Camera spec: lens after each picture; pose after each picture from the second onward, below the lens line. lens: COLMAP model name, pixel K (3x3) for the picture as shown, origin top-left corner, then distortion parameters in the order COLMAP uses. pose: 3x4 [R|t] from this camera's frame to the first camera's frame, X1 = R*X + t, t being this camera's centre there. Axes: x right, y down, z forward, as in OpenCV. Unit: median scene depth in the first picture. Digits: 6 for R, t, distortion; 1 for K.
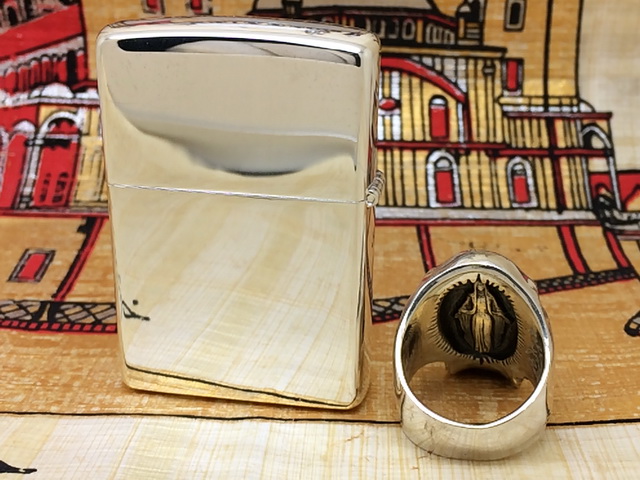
lens RADIAL K [[903.1, 0, 318.7], [0, 903.1, 249.5], [0, 0, 1]] dist [0.104426, -0.038454]
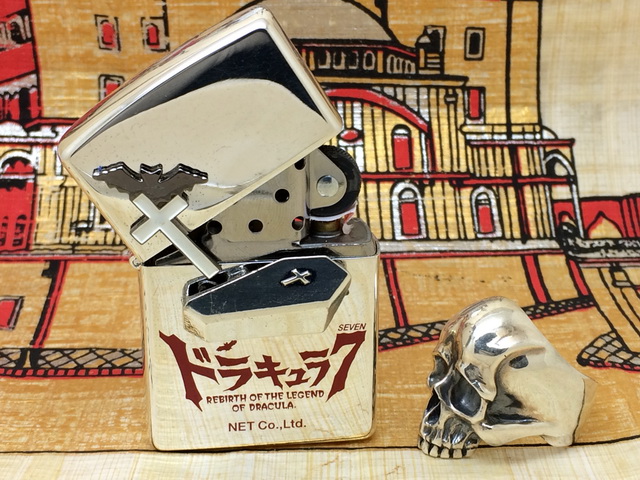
lens RADIAL K [[1268.7, 0, 320.0], [0, 1268.7, 240.0], [0, 0, 1]] dist [0.270192, -1.376911]
pose [[0.998329, -0.028530, 0.050260, -0.030057], [0.028978, 0.999546, -0.008205, -0.036586], [-0.050003, 0.009648, 0.998702, -0.384899]]
